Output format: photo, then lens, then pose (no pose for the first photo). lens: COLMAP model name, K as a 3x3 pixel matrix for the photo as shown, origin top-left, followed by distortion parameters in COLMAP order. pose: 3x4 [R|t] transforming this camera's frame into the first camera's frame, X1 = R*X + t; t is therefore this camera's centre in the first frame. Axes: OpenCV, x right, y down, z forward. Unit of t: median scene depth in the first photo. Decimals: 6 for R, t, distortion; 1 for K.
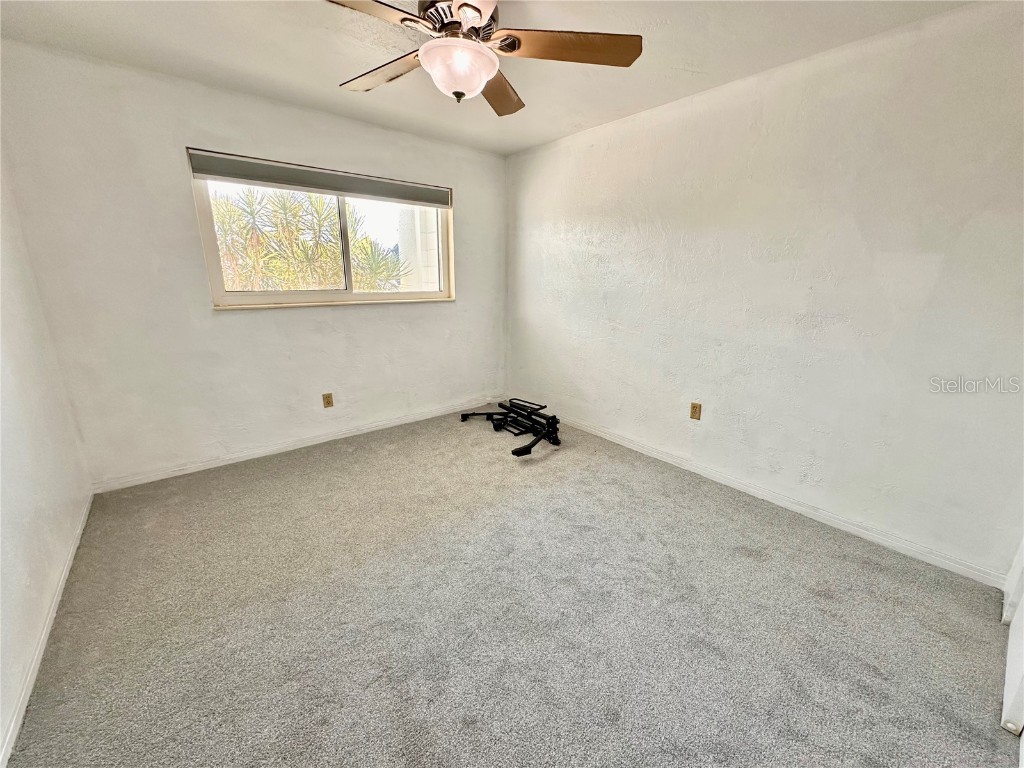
lens RADIAL K [[408.1, 0, 513.2], [0, 408.1, 382.5], [0, 0, 1]] dist [-0.001008, 0.001453]
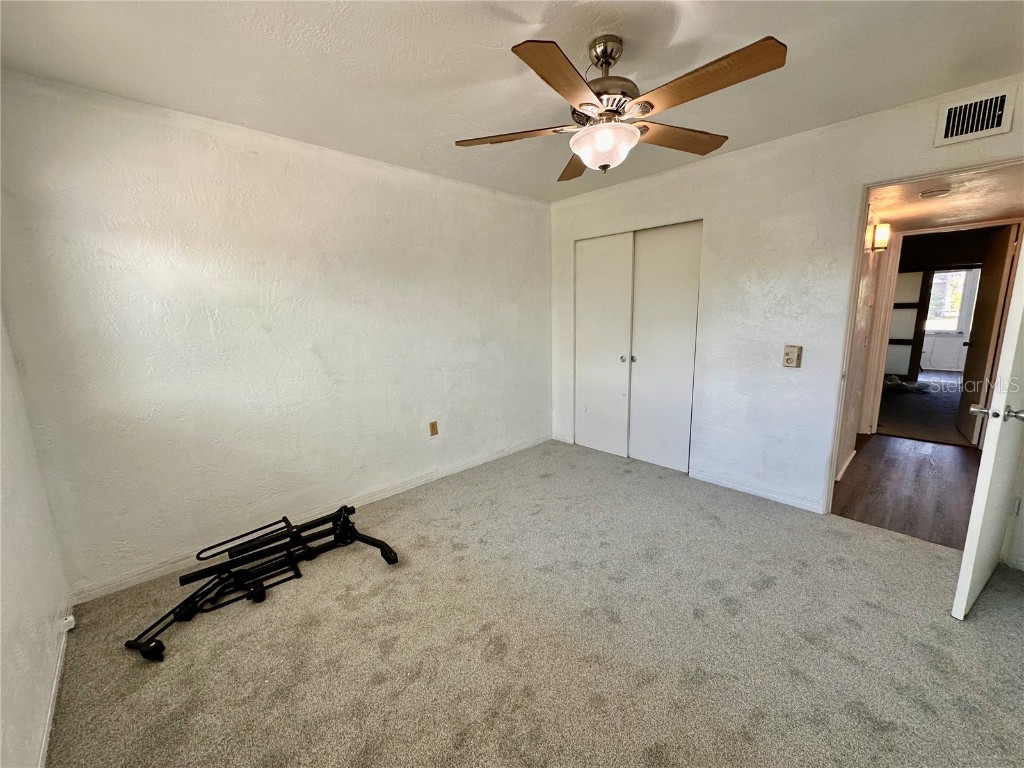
lens RADIAL K [[408.1, 0, 511.5], [0, 408.1, 381.3], [0, 0, 1]] dist [-0.001008, 0.001453]
pose [[-0.071012, -0.180498, 0.981008, -0.618415], [0.276093, 0.941510, 0.193216, -0.196644], [-0.958504, 0.284570, -0.017024, 0.657518]]
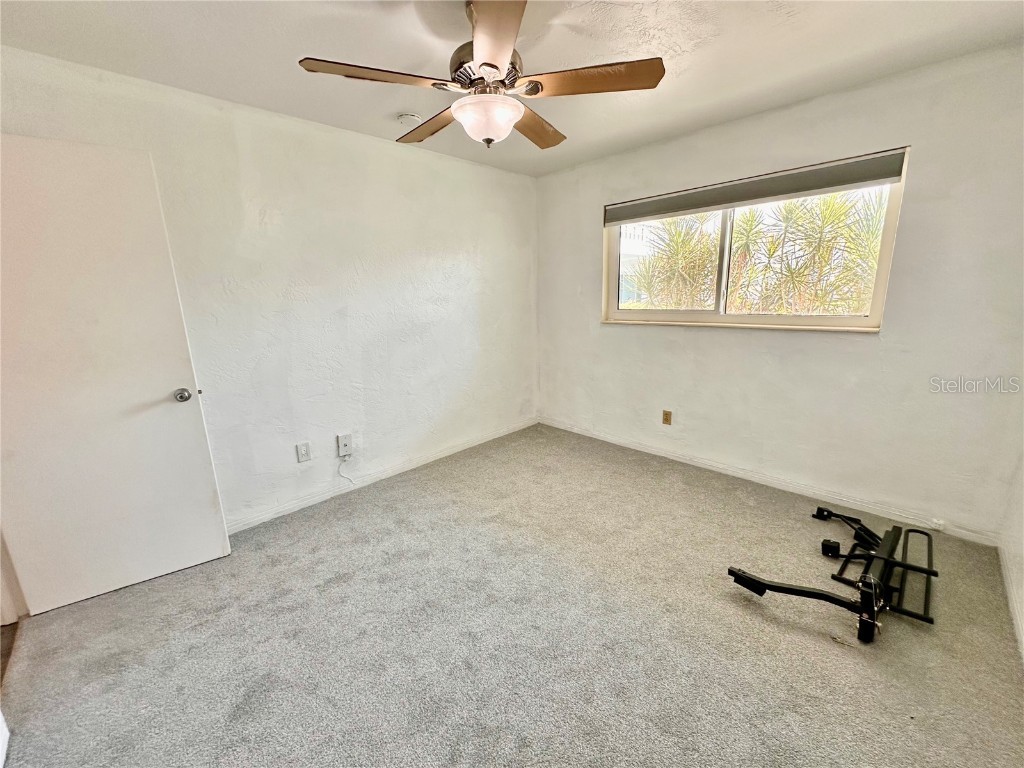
lens RADIAL K [[408.1, 0, 510.8], [0, 408.1, 382.2], [0, 0, 1]] dist [-0.001008, 0.001453]
pose [[0.087369, 0.202175, -0.975444, 0.487807], [-0.225223, 0.957844, 0.178355, -0.134727], [0.970382, 0.204110, 0.129220, 0.477577]]
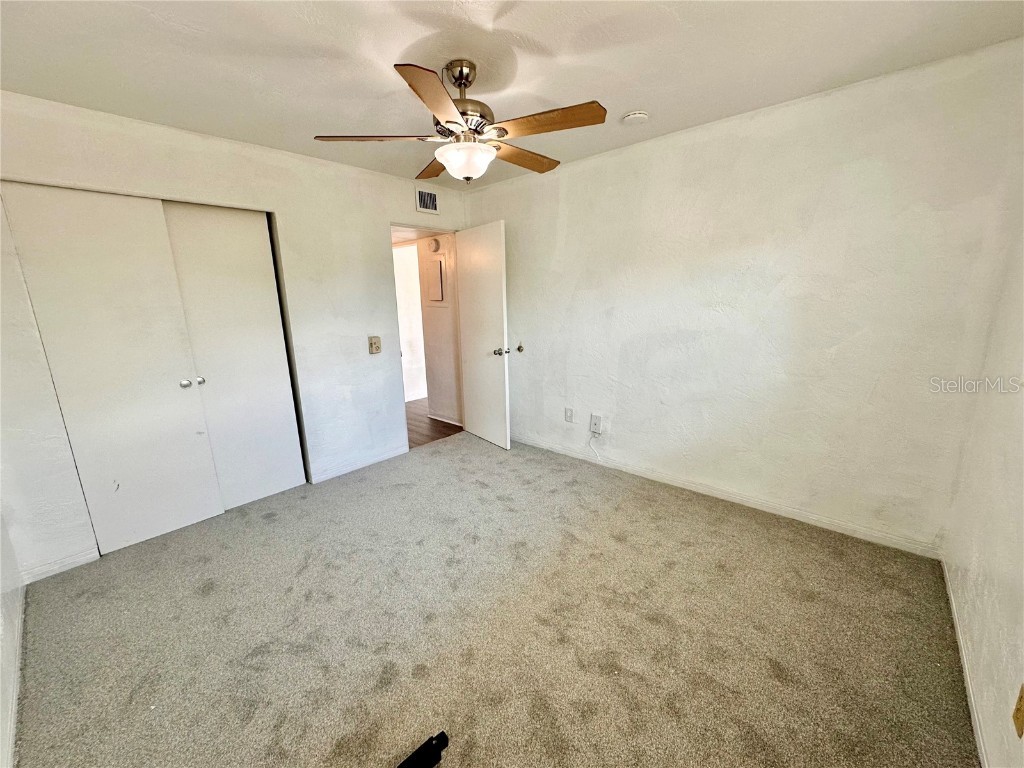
lens RADIAL K [[408.1, 0, 512.9], [0, 408.1, 382.5], [0, 0, 1]] dist [-0.001008, 0.001453]
pose [[-0.987458, 0.046108, -0.150997, -0.020307], [-0.026937, 0.893180, 0.448891, -0.324301], [0.155565, 0.447329, -0.880736, 1.115503]]
